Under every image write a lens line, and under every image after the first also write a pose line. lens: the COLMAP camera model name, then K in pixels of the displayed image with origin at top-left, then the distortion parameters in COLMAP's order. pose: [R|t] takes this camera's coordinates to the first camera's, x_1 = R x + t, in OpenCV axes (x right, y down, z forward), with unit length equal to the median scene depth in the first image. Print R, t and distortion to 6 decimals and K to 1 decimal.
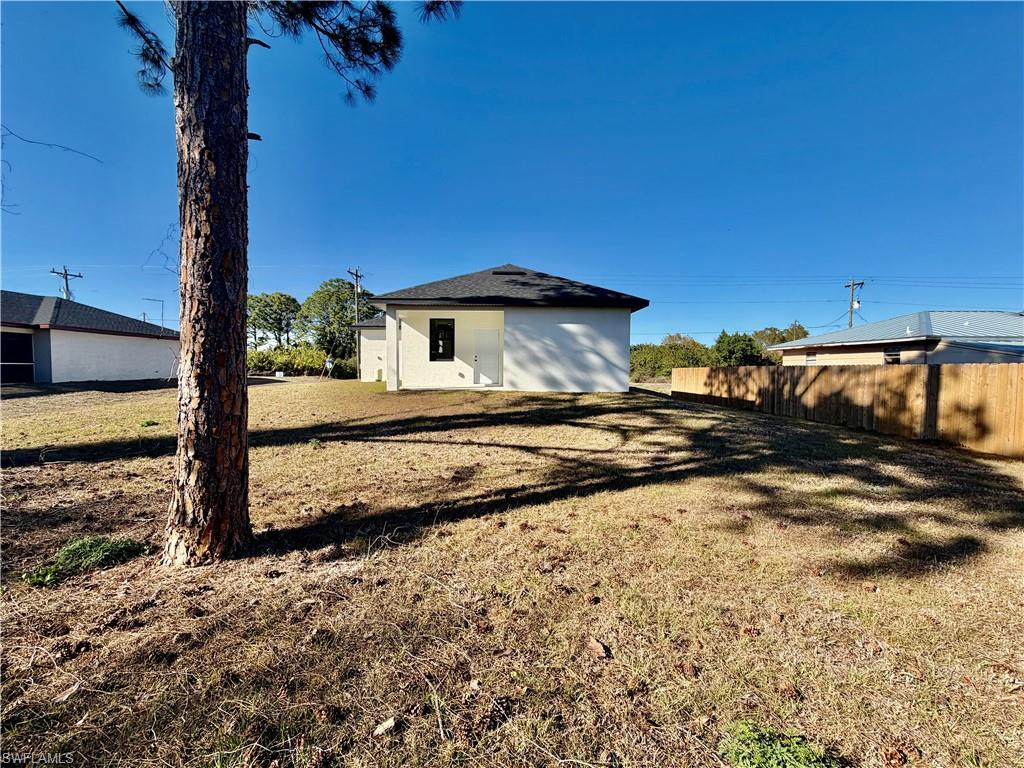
lens RADIAL K [[404.6, 0, 501.7], [0, 404.6, 380.8], [0, 0, 1]] dist [-0.010077, 0.000610]
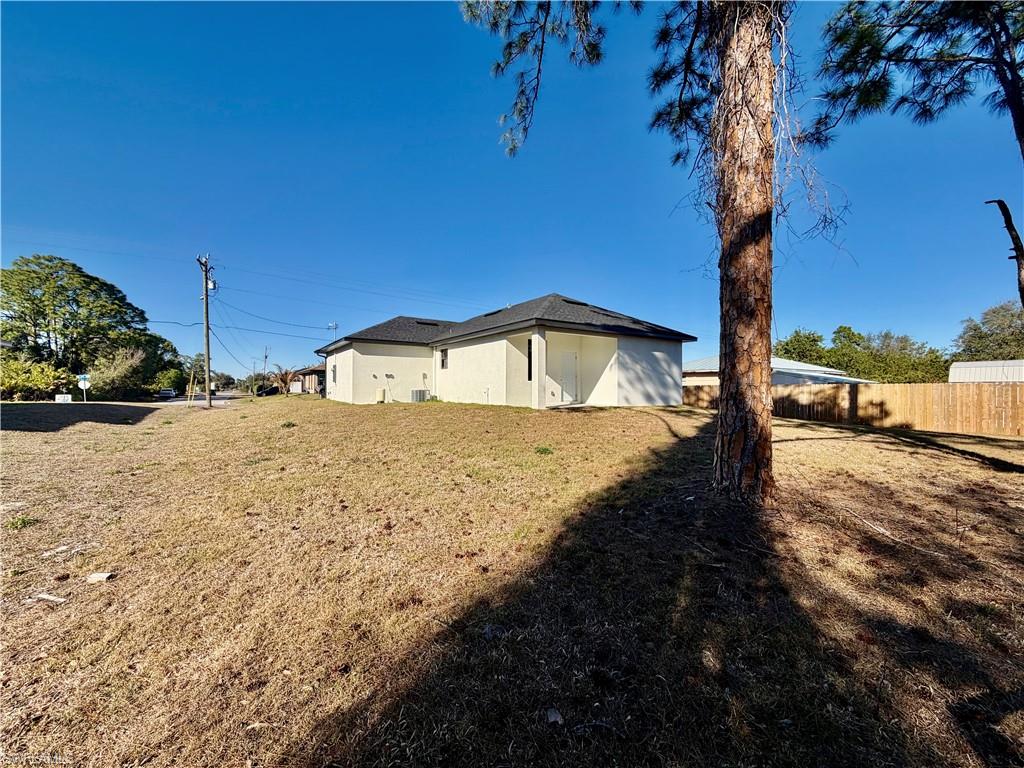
lens RADIAL K [[404.6, 0, 514.6], [0, 404.6, 384.9], [0, 0, 1]] dist [-0.010077, 0.000610]
pose [[0.825782, -0.002772, 0.563982, -0.855573], [0.024252, 0.999238, -0.030598, -0.005395], [-0.563467, 0.038945, 0.825220, 0.182560]]
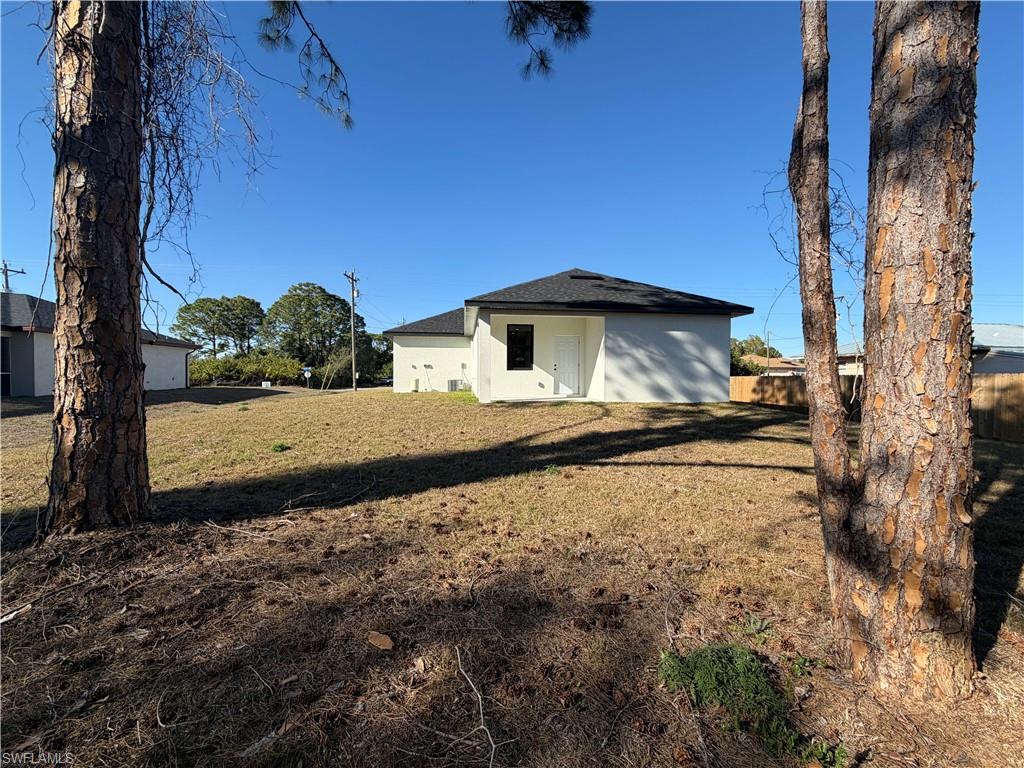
lens RADIAL K [[404.6, 0, 504.5], [0, 404.6, 383.0], [0, 0, 1]] dist [-0.010077, 0.000610]
pose [[0.993883, -0.004318, 0.110352, -0.314773], [0.006074, 0.999860, -0.015581, -0.004850], [-0.110269, 0.016156, 0.993770, 0.090882]]
